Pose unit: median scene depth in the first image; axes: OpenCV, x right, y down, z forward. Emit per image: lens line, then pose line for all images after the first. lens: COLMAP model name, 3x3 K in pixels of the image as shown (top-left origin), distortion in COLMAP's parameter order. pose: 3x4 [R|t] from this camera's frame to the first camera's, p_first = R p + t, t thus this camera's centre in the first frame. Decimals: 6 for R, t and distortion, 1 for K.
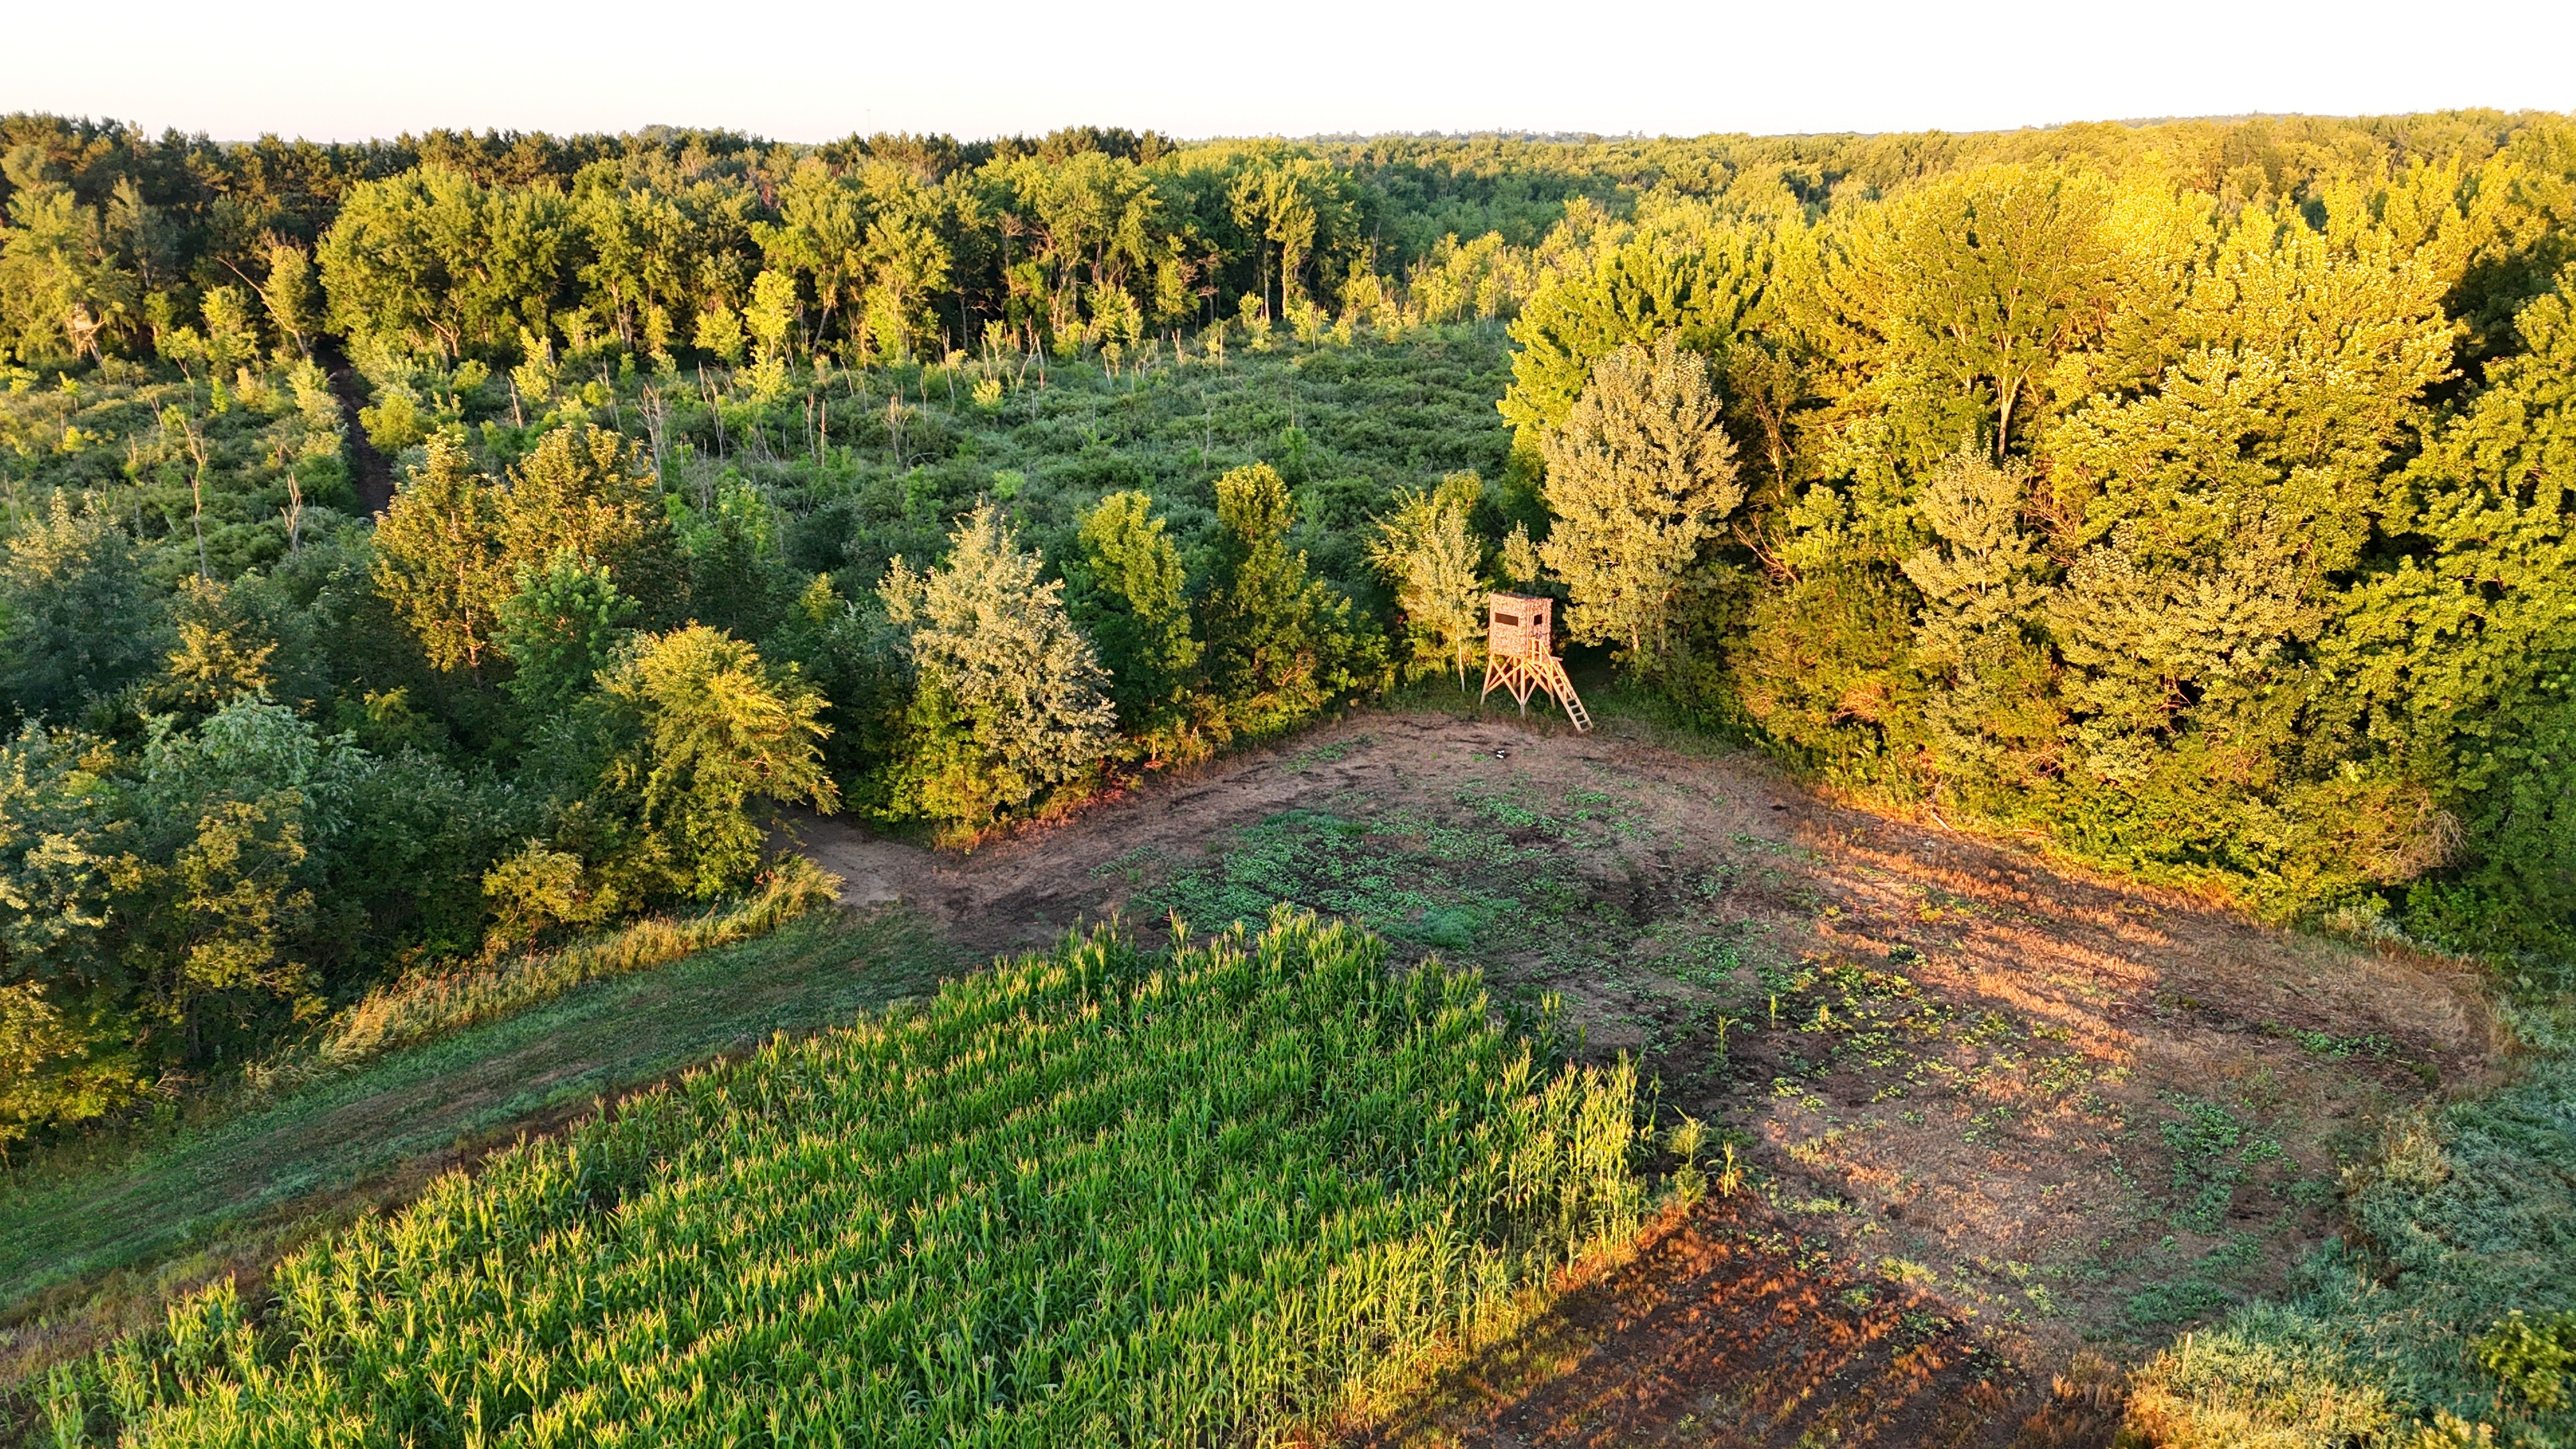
lens RADIAL K [[1929.7, 0, 1307.1], [0, 1929.7, 710.3], [0, 0, 1]] dist [0.088768, -0.068446]
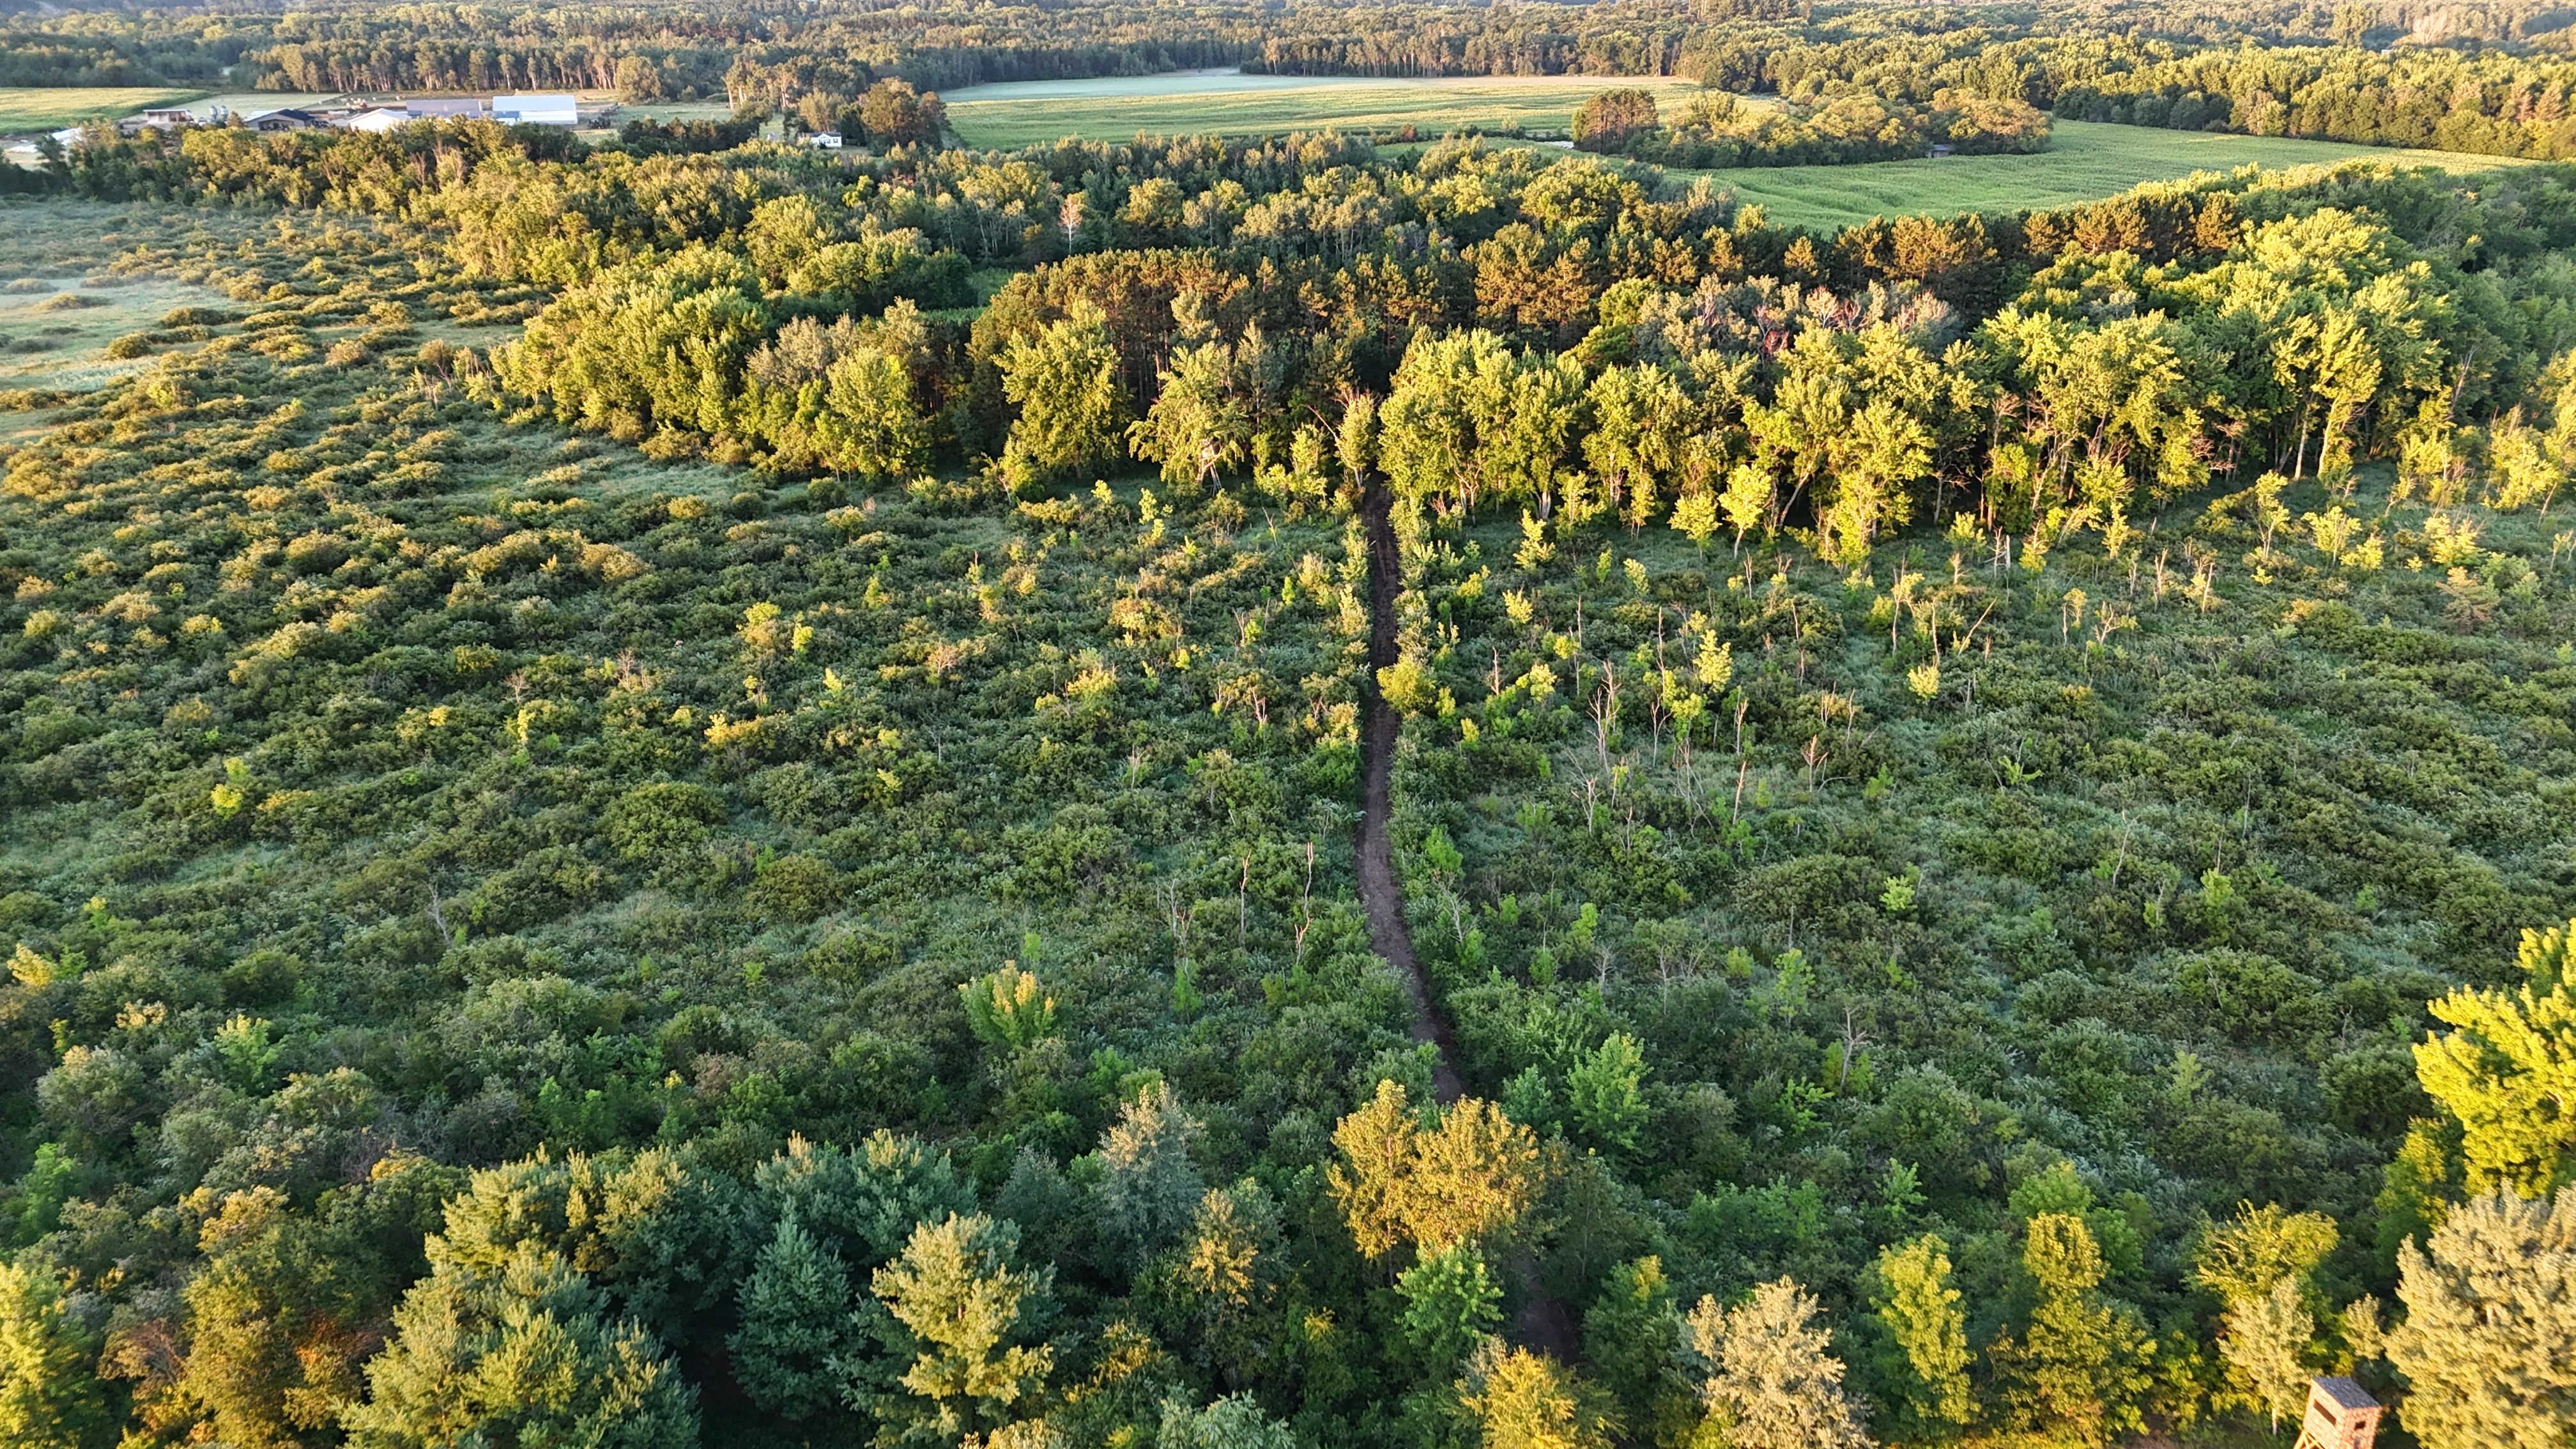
lens RADIAL K [[1929.7, 0, 1297.5], [0, 1929.7, 714.3], [0, 0, 1]] dist [0.088768, -0.068446]
pose [[0.870522, 0.175468, -0.459786, 0.019885], [-0.131363, 0.983228, 0.126516, -0.191927], [0.474274, -0.049736, 0.878971, -0.052895]]
